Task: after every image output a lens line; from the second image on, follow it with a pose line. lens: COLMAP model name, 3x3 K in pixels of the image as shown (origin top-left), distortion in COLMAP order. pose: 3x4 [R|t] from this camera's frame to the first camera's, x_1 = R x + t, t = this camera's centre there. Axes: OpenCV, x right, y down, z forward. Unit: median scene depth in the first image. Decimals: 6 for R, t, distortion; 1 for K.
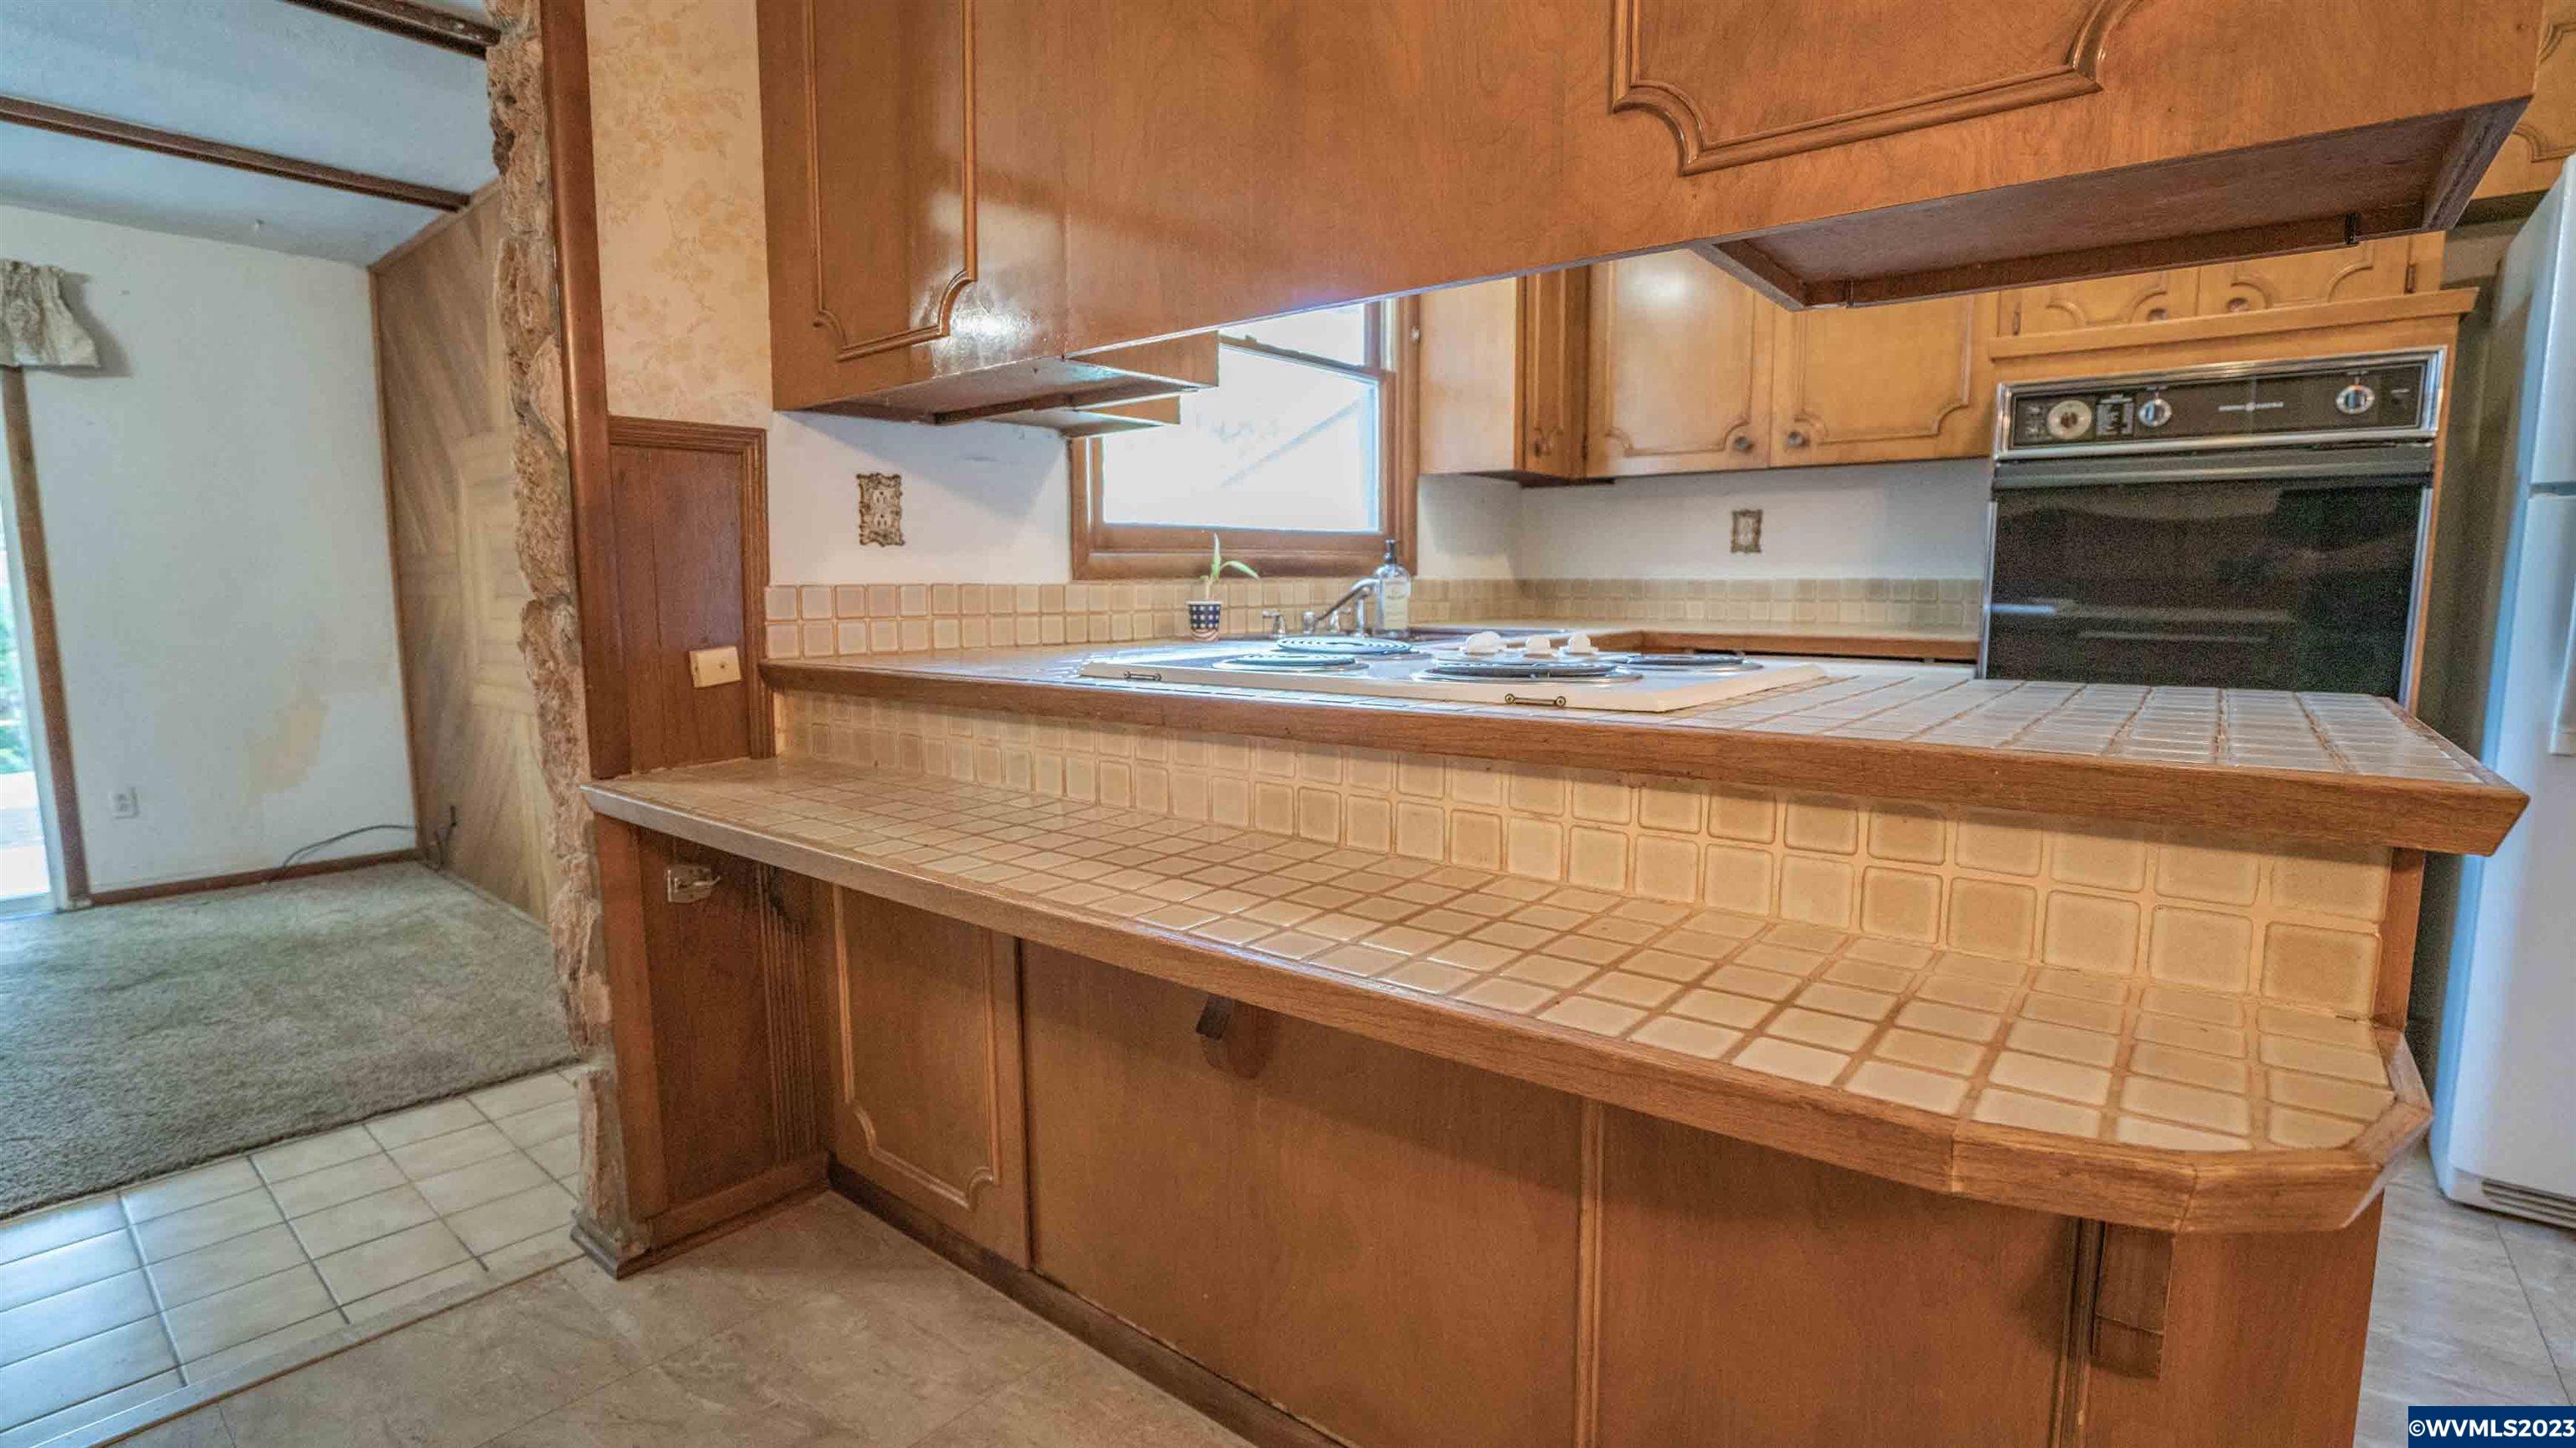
lens RADIAL K [[1194.3, 0, 1288.0], [0, 1194.3, 724.0], [0, 0, 1]] dist [-0.030371, -0.000010]
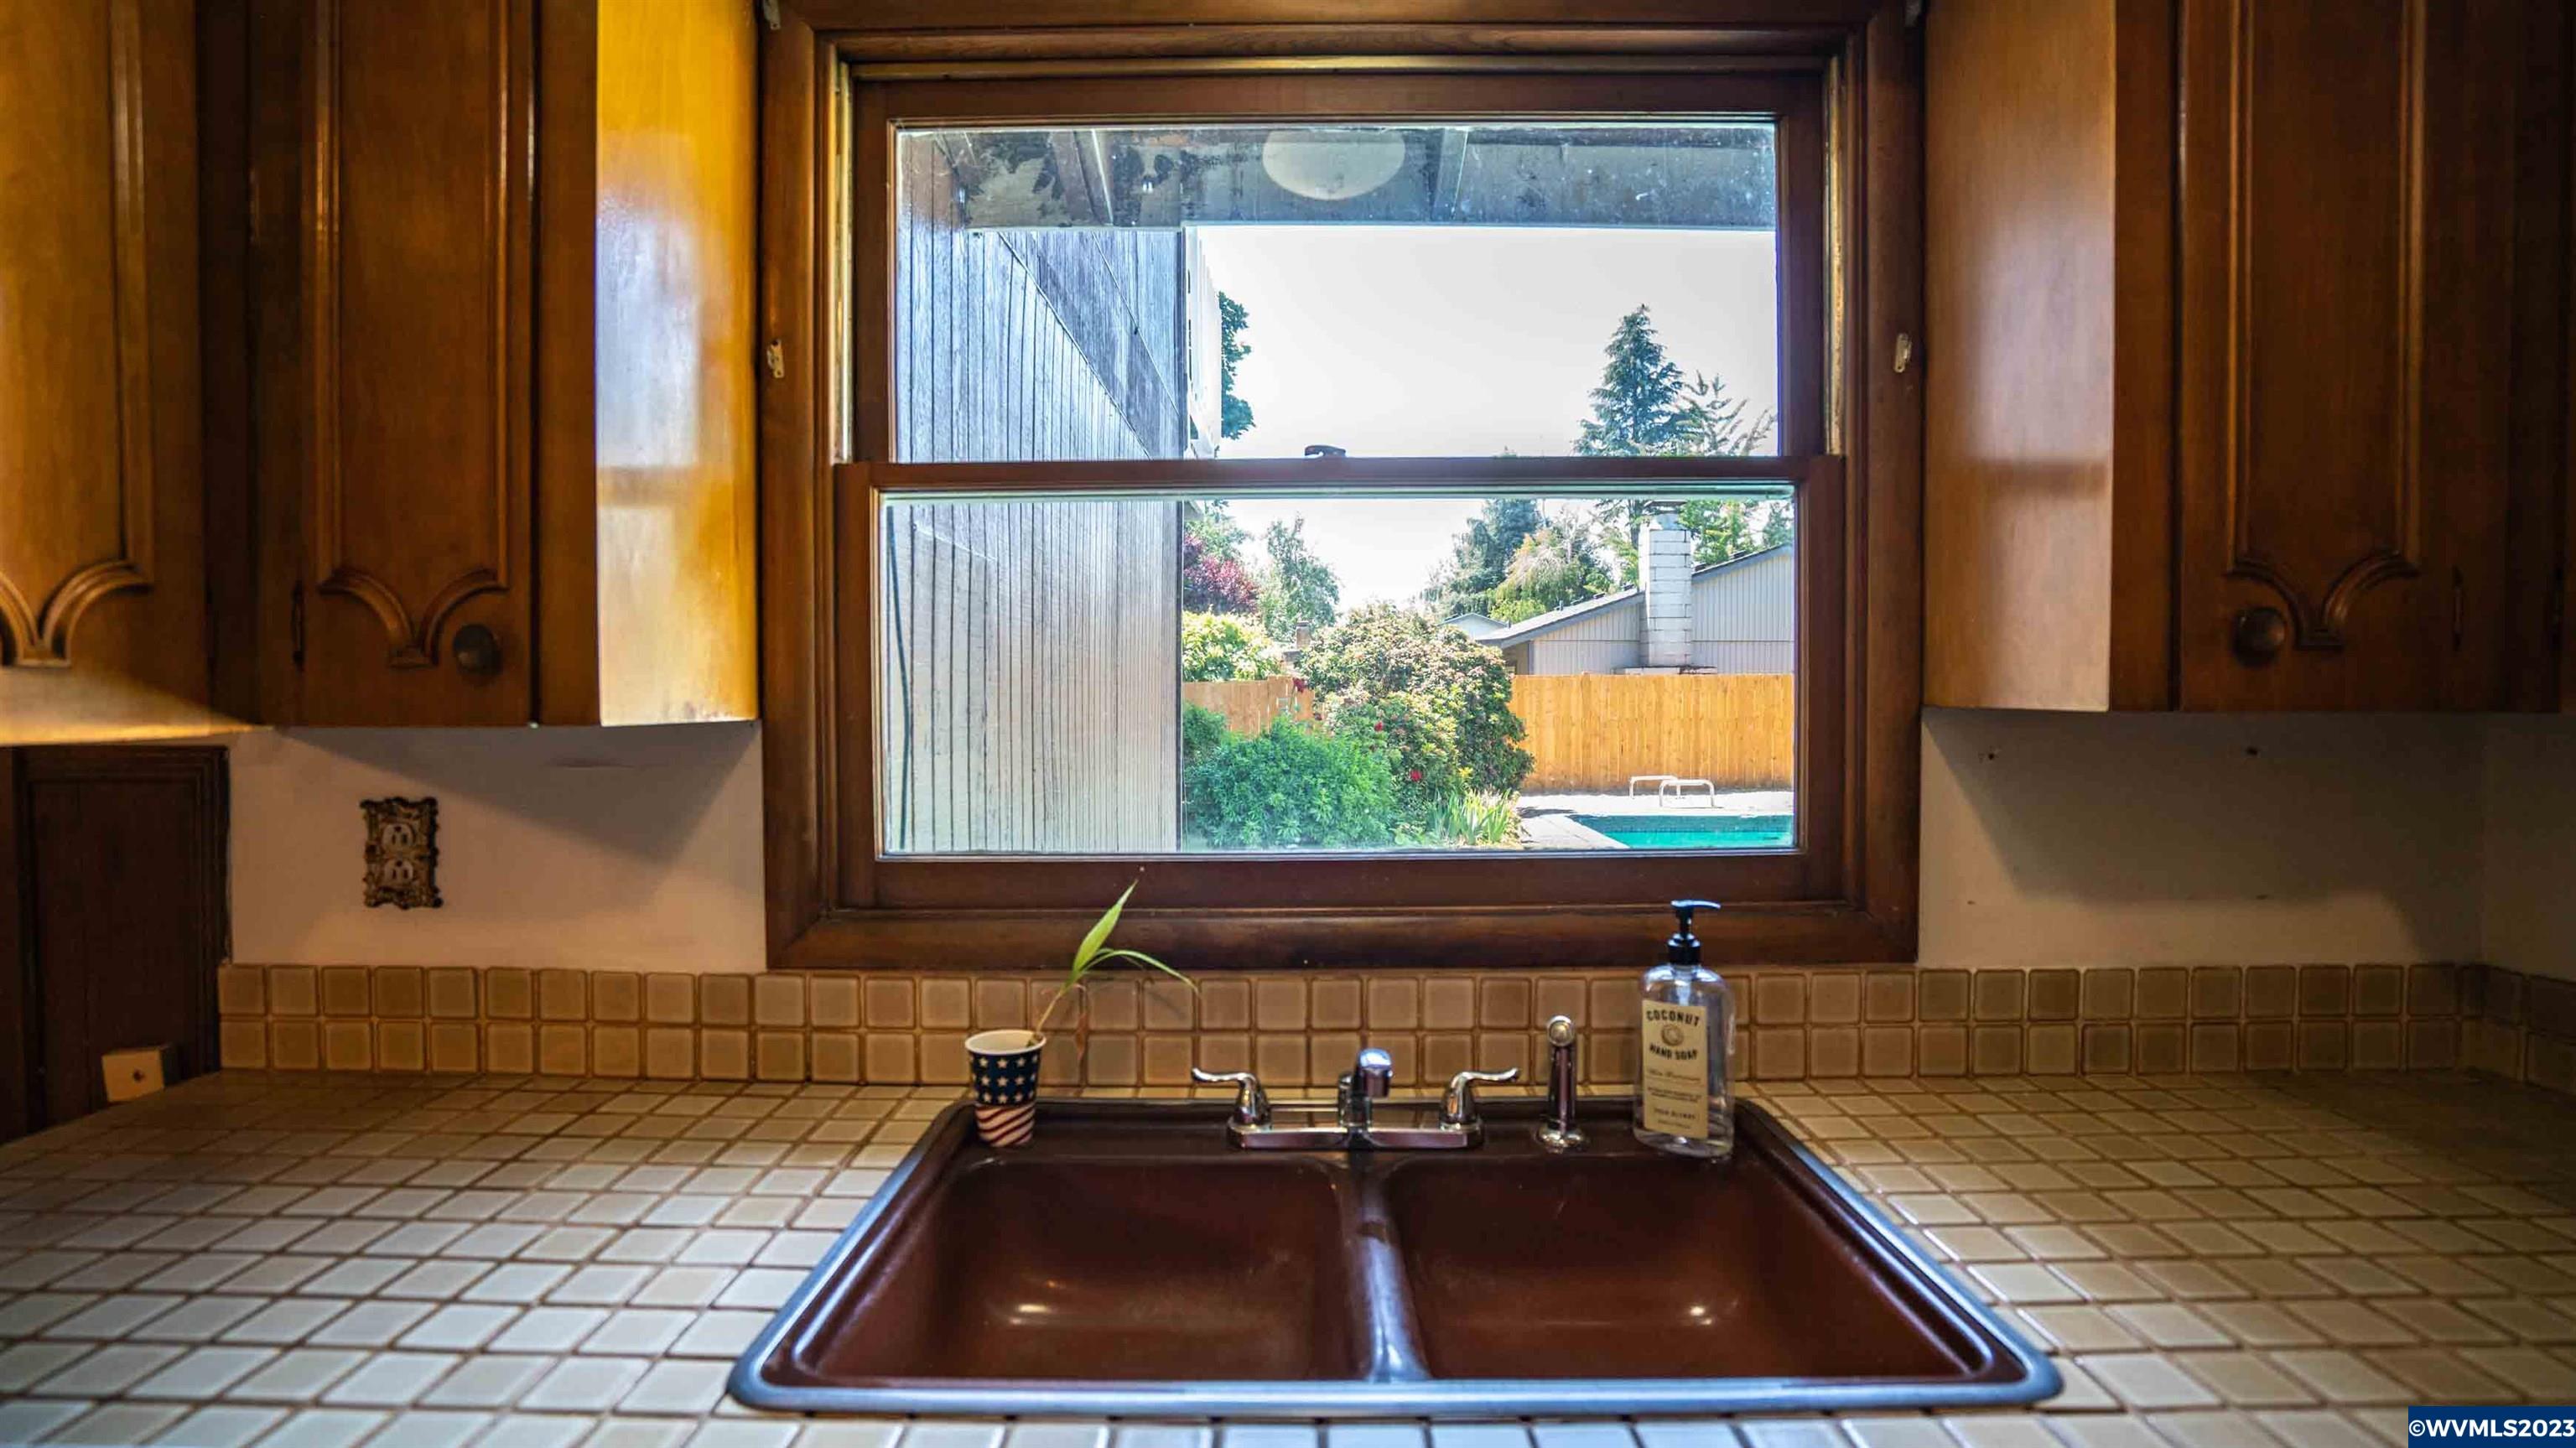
lens RADIAL K [[1194.3, 0, 1288.0], [0, 1194.3, 724.0], [0, 0, 1]] dist [-0.030371, -0.000010]
pose [[0.623886, 0.021388, -0.781223, 0.434873], [-0.096141, 0.994133, -0.049562, -0.252853], [0.775580, 0.106028, 0.622281, 0.925233]]
